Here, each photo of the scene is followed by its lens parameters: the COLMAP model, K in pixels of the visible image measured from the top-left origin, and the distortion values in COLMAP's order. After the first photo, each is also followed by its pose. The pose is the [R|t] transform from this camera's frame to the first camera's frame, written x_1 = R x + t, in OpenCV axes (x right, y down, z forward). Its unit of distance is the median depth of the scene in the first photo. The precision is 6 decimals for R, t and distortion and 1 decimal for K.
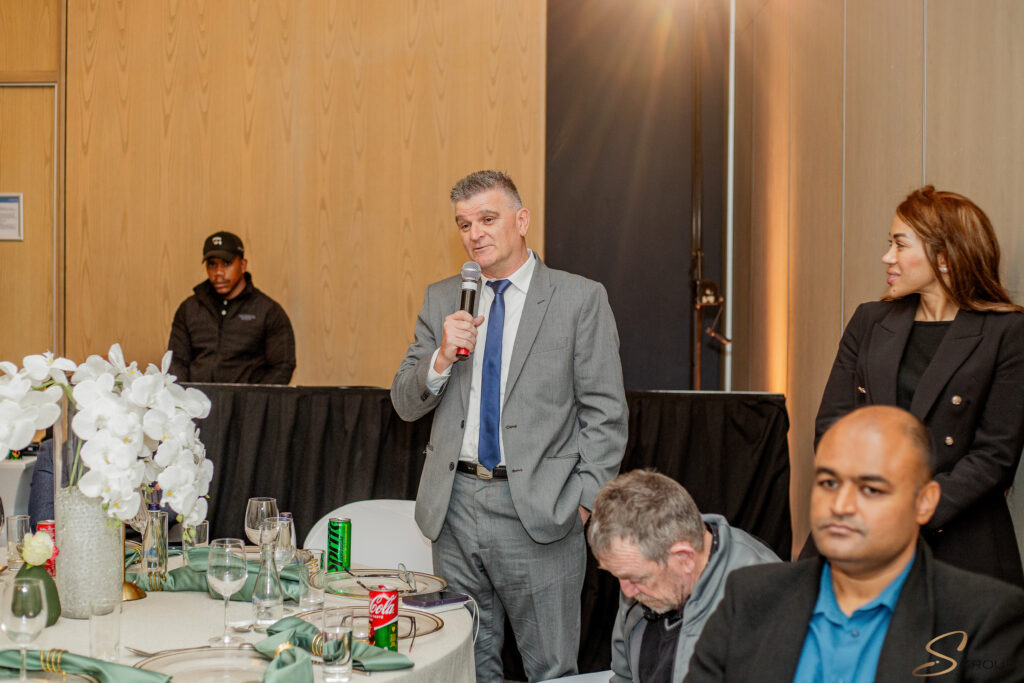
lens RADIAL K [[1513.0, 0, 512.0], [0, 1513.0, 341.5], [0, 0, 1]] dist [-0.085058, -0.011906]
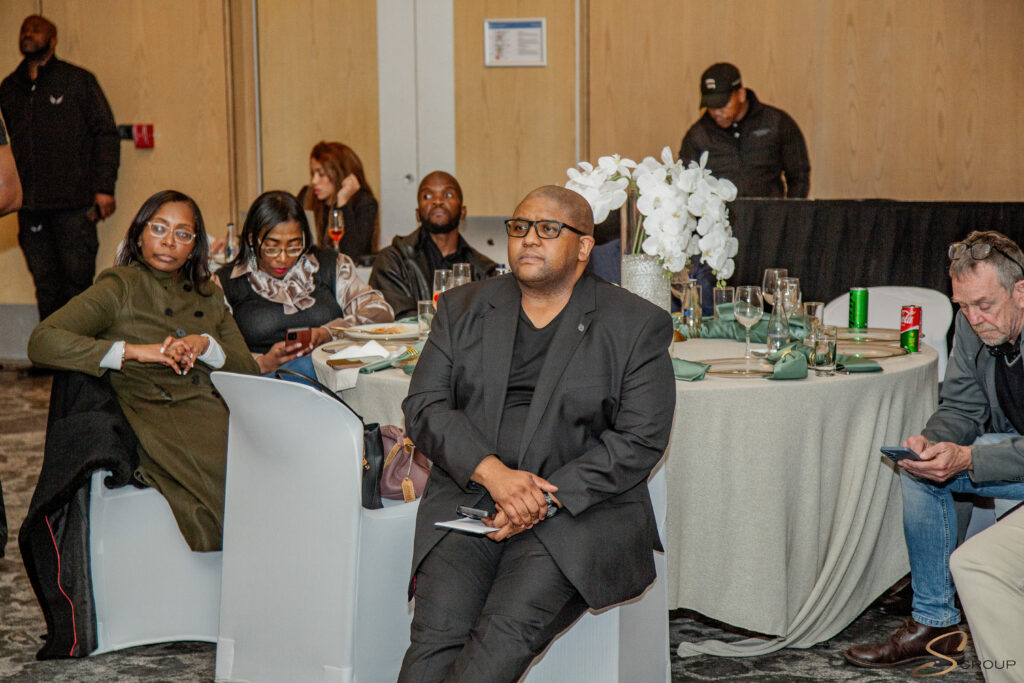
lens RADIAL K [[2371.9, 0, 512.1], [0, 2371.9, 316.4], [0, 0, 1]] dist [0.511907, 0.241647]
pose [[0.959494, 0.008826, -0.281589, 0.202326], [0.003669, 0.999033, 0.043815, 0.058234], [0.281704, -0.043073, 0.958534, -1.071938]]
